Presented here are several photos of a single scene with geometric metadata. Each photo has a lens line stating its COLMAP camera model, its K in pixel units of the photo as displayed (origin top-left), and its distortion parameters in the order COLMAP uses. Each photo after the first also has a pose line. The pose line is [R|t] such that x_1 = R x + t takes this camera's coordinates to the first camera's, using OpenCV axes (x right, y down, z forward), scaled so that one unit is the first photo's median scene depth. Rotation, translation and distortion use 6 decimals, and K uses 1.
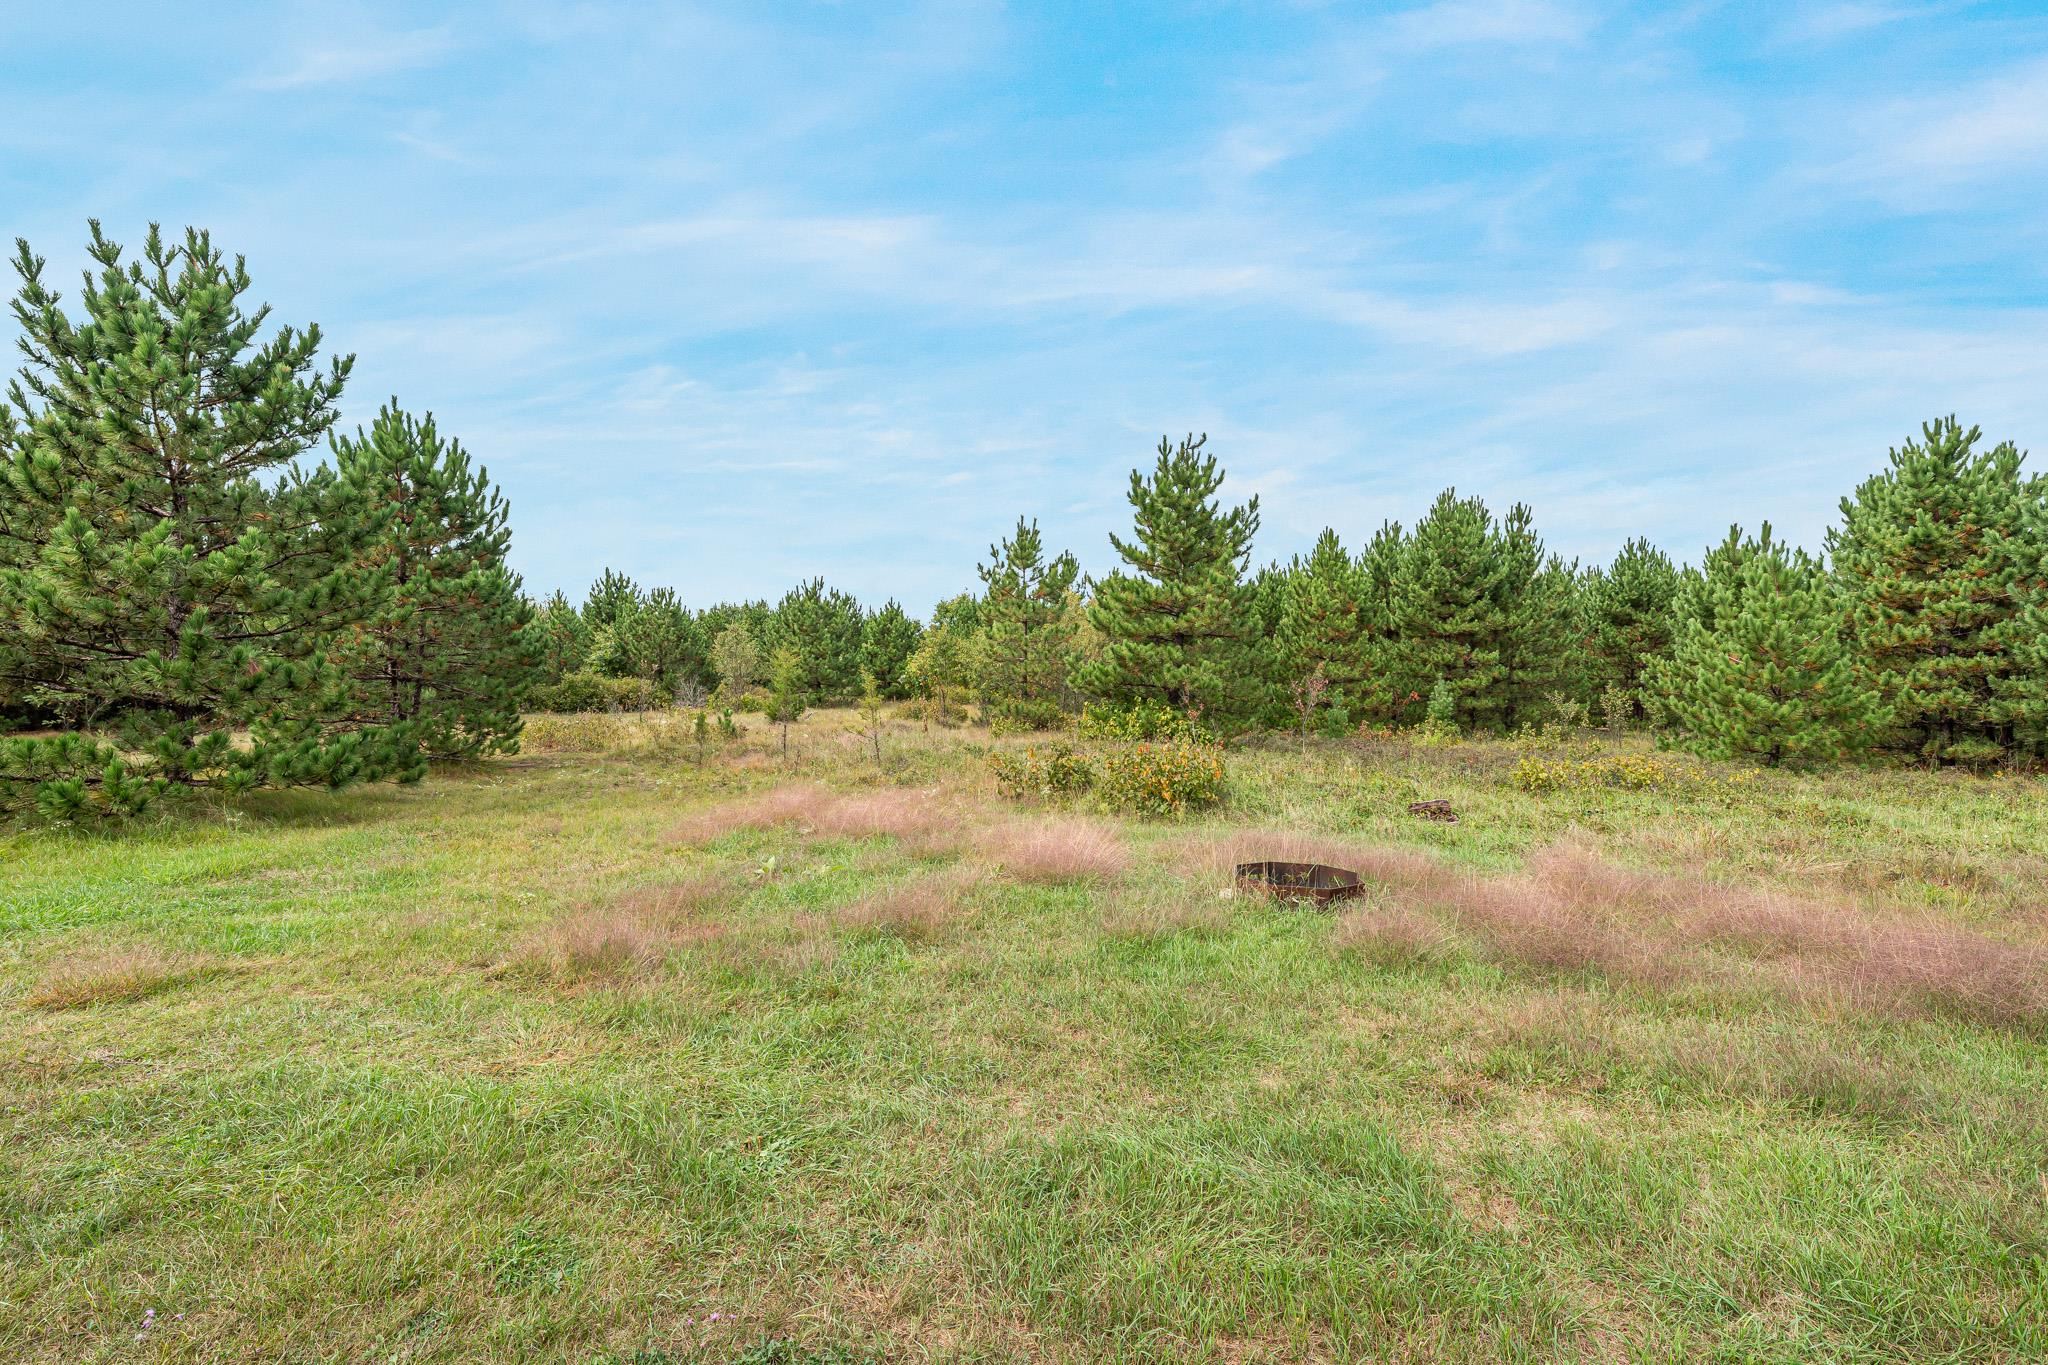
lens RADIAL K [[1001.9, 0, 1024.0], [0, 1001.9, 682.5], [0, 0, 1]] dist [0.035638, -0.000158]
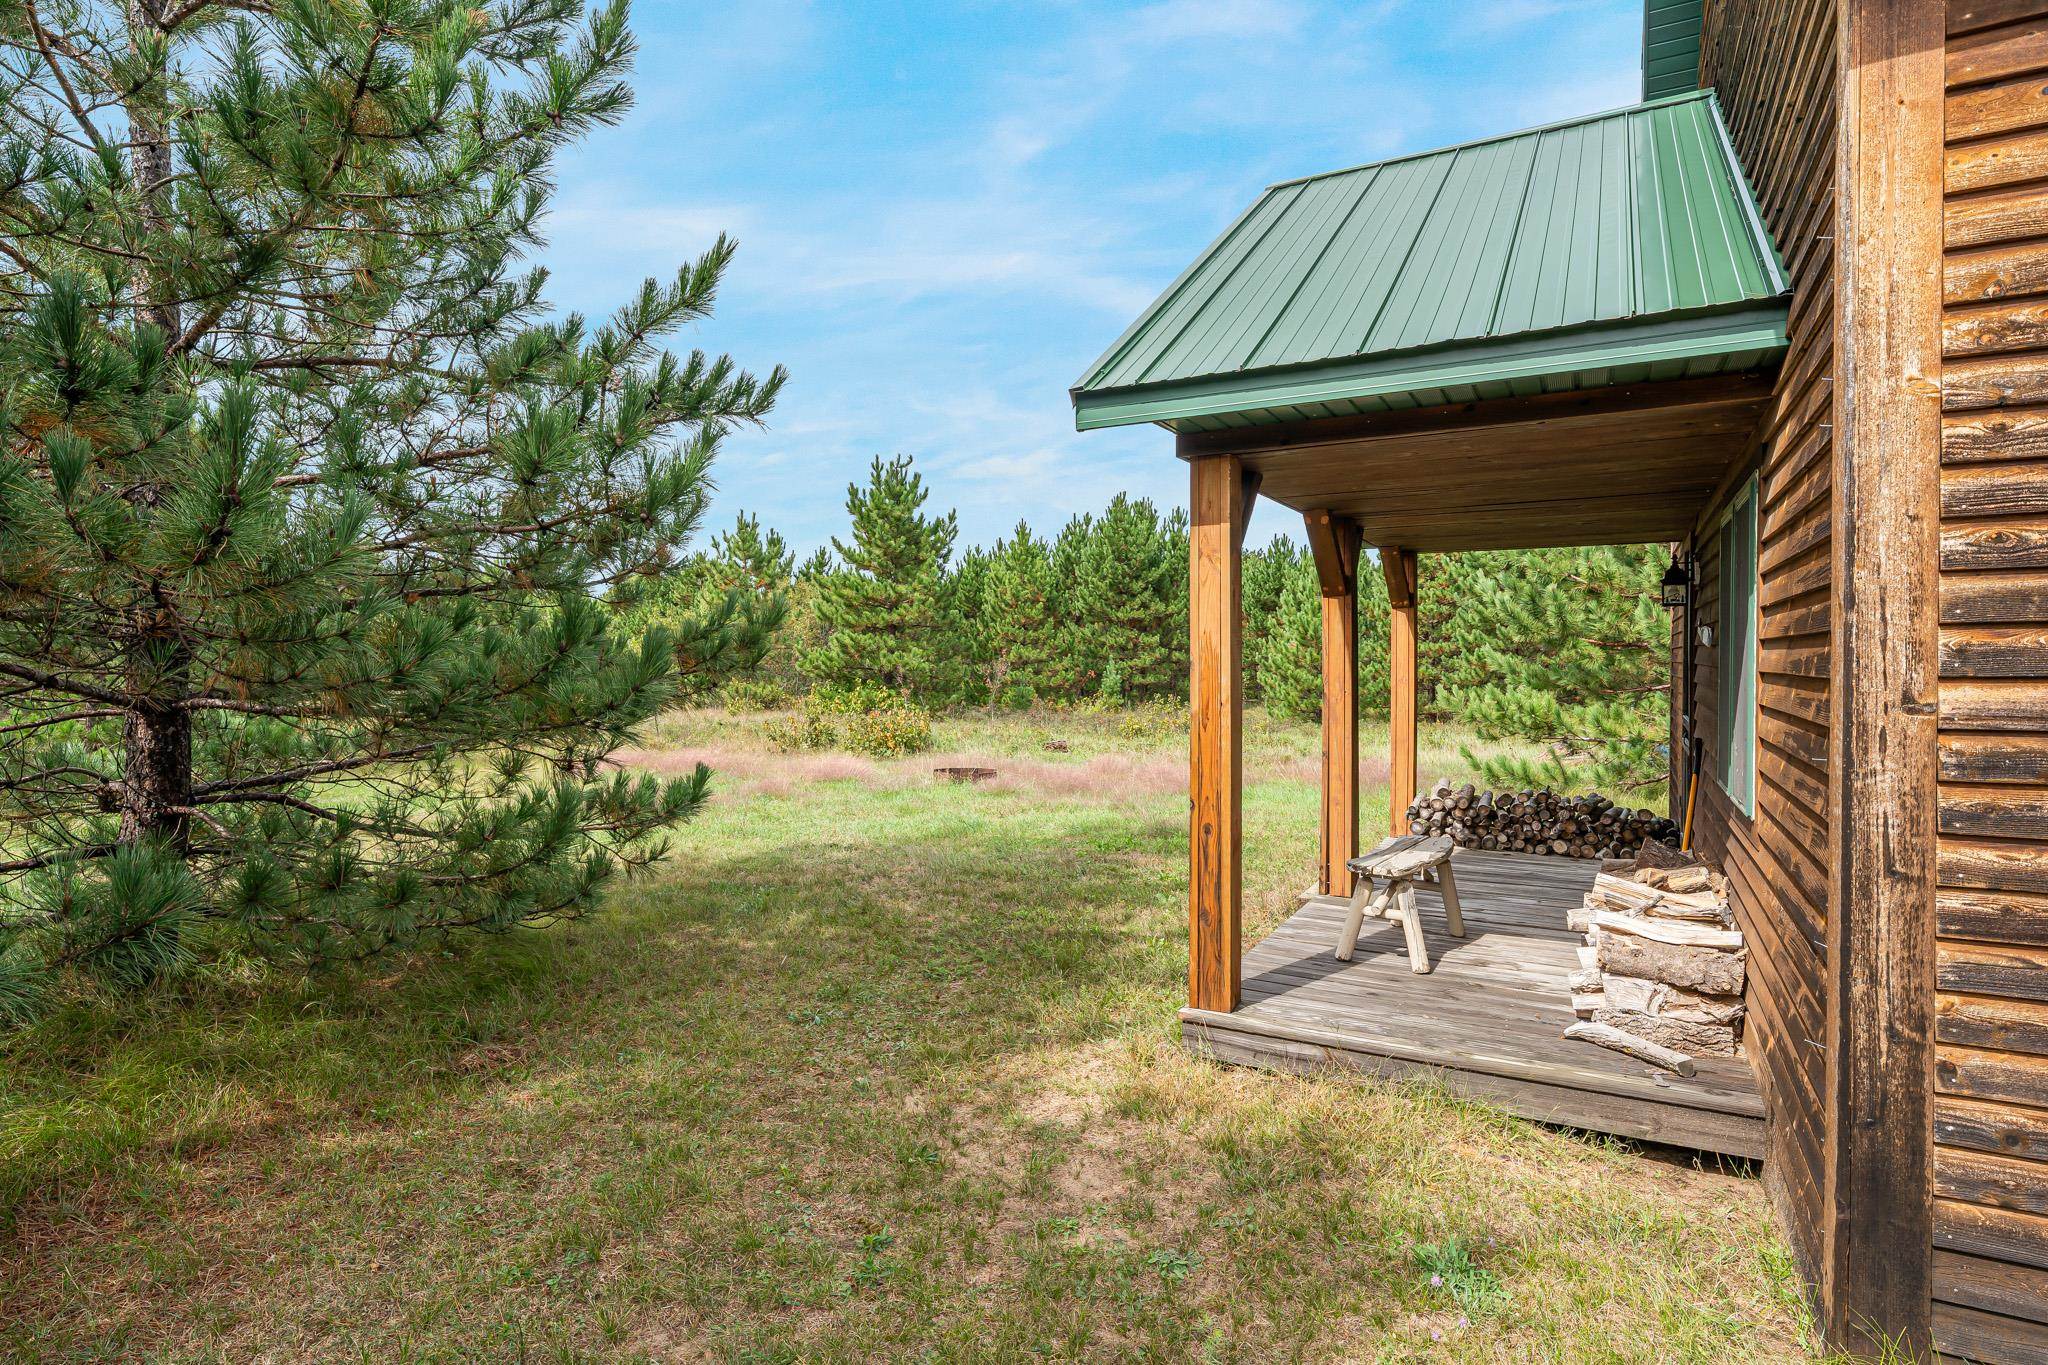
lens RADIAL K [[1072.7, 0, 1024.0], [0, 1072.7, 682.5], [0, 0, 1]] dist [0.001279, 0.000026]
pose [[0.960648, -0.015282, 0.277348, -0.046708], [0.010154, 0.999750, 0.019914, -0.004042], [-0.277584, -0.016314, 0.960563, -0.252539]]
